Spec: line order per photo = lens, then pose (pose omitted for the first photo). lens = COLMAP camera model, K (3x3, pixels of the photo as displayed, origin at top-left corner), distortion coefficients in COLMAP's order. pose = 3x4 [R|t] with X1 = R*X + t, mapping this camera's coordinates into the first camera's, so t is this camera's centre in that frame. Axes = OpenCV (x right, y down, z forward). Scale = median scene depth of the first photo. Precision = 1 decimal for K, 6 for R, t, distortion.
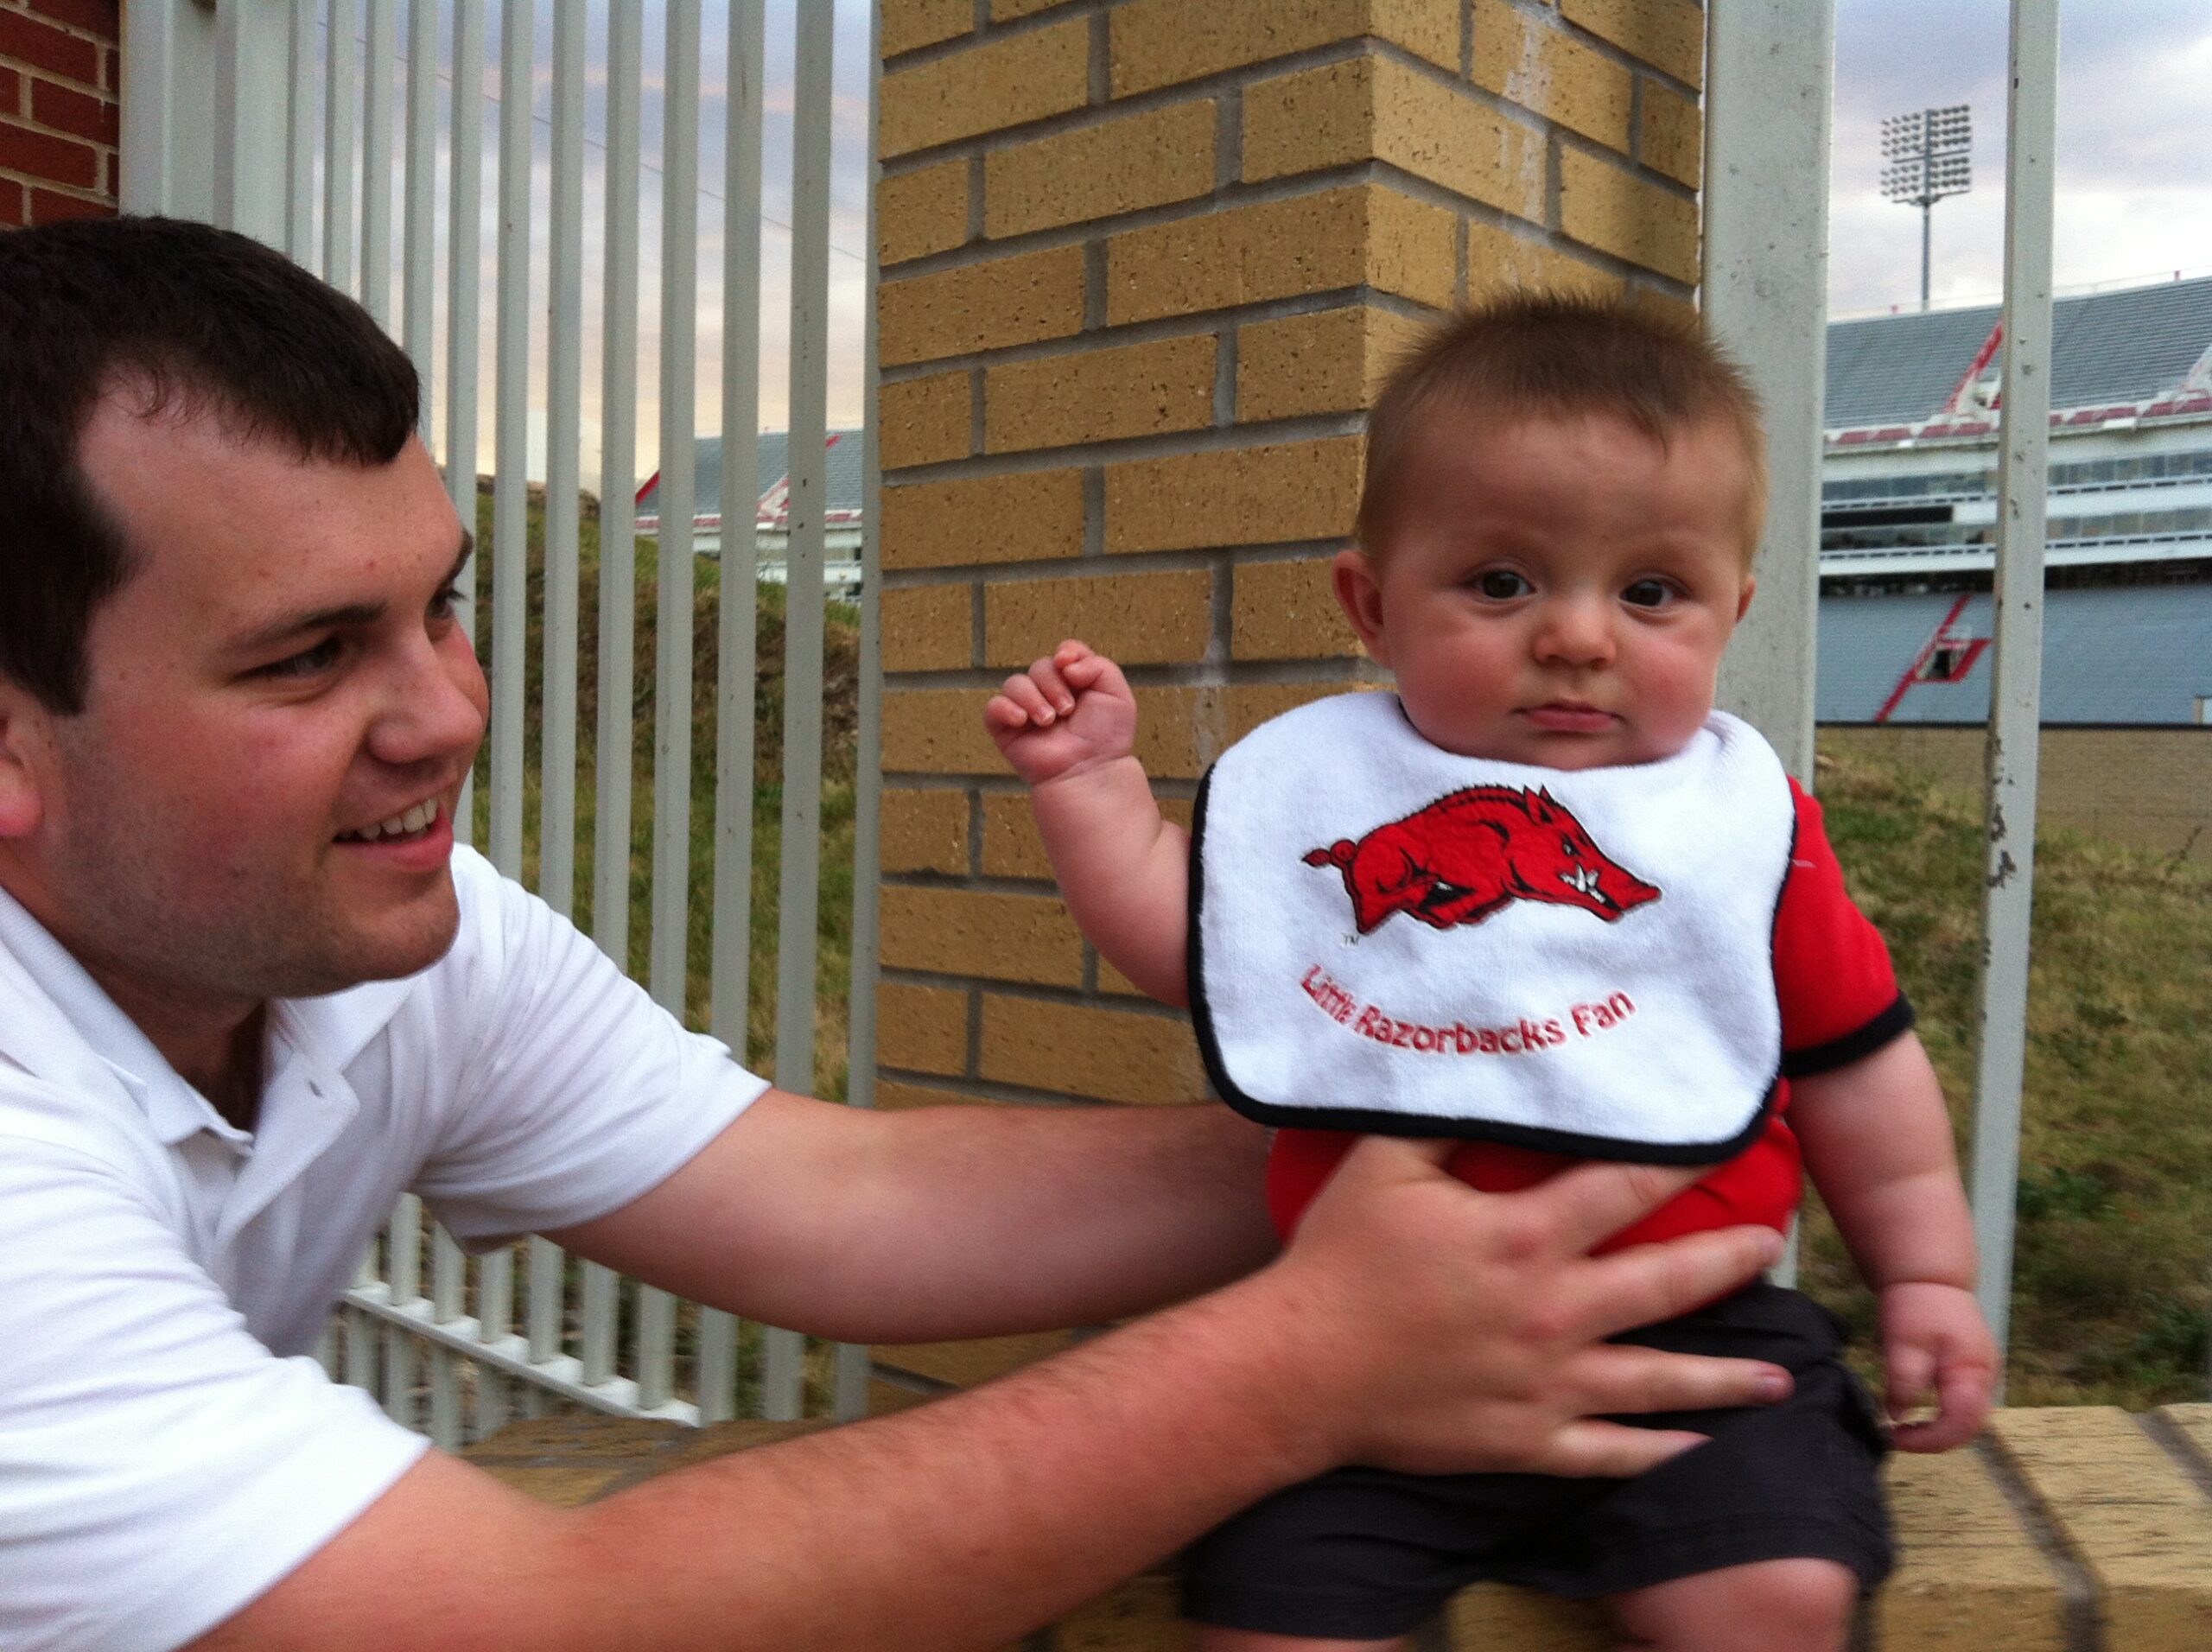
lens RADIAL K [[2086.1, 0, 1106.1], [0, 2086.1, 867.1], [0, 0, 1]] dist [-0.001063, 0.002683]
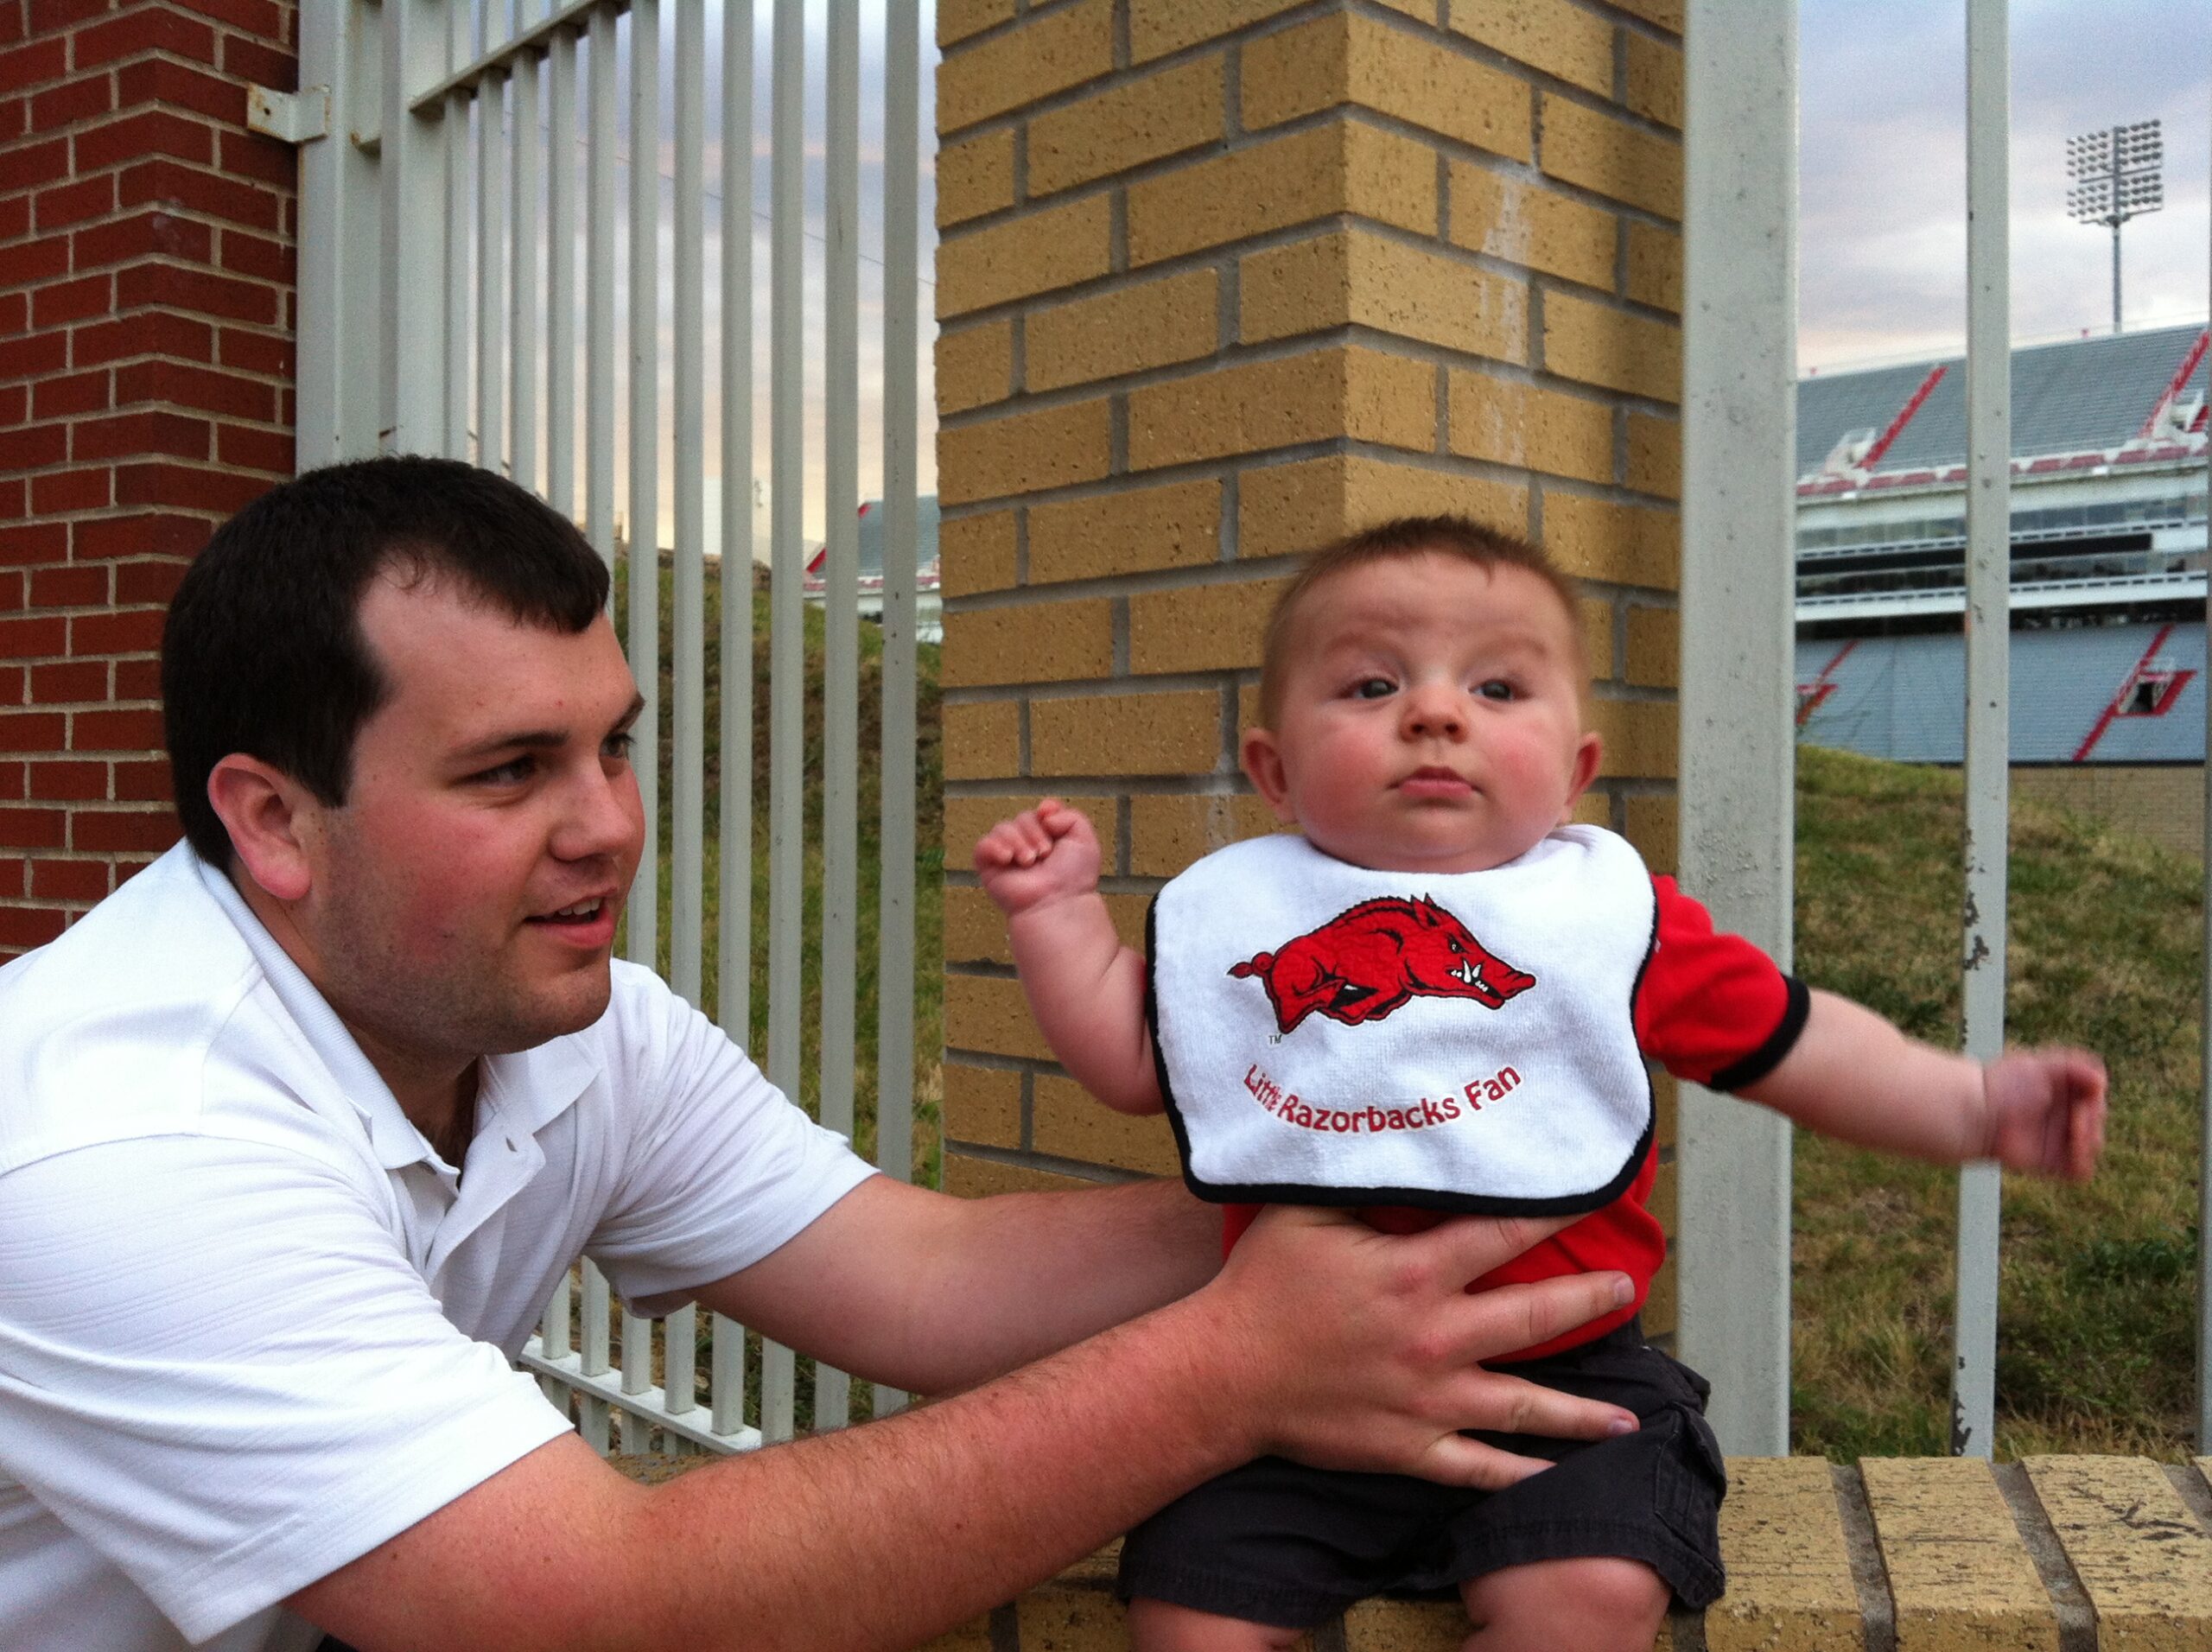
lens RADIAL K [[2160.0, 0, 1129.5], [0, 2160.0, 836.1], [0, 0, 1]] dist [0.057560, -0.223469]
pose [[0.996028, -0.018150, -0.087171, 0.092143], [0.015082, 0.999248, -0.035726, -0.022639], [0.087754, 0.034270, 0.995553, -0.132289]]
